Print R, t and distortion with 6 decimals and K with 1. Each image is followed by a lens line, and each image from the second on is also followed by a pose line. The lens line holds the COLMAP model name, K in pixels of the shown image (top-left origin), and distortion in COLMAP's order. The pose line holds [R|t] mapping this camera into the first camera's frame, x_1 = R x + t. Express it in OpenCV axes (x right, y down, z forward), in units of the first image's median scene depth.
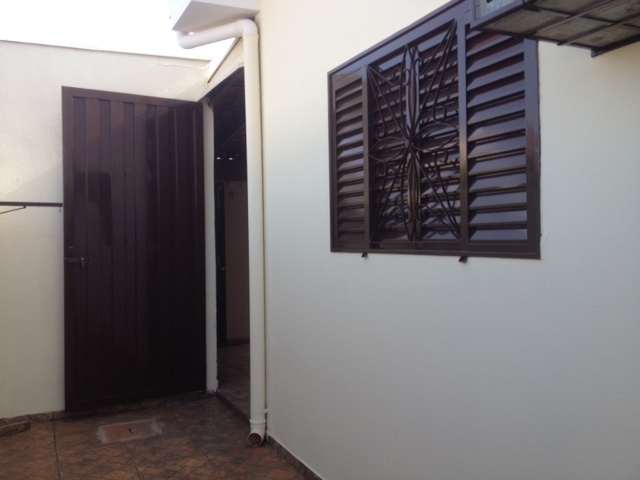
lens RADIAL K [[641.9, 0, 320.0], [0, 641.9, 240.0], [0, 0, 1]] dist [0.005485, 0.001882]
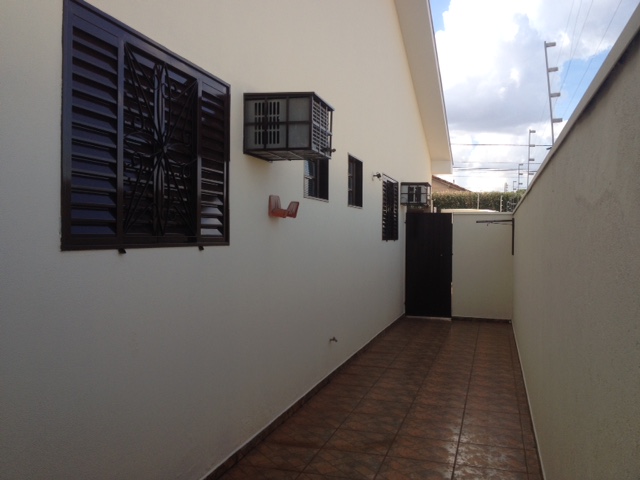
lens RADIAL K [[641.9, 0, 320.0], [0, 641.9, 240.0], [0, 0, 1]] dist [0.005485, 0.001882]
pose [[-0.774833, -0.008641, 0.632107, -0.784158], [-0.006691, 0.999963, 0.005467, 0.001193], [-0.632131, 0.000007, -0.774862, 1.678986]]
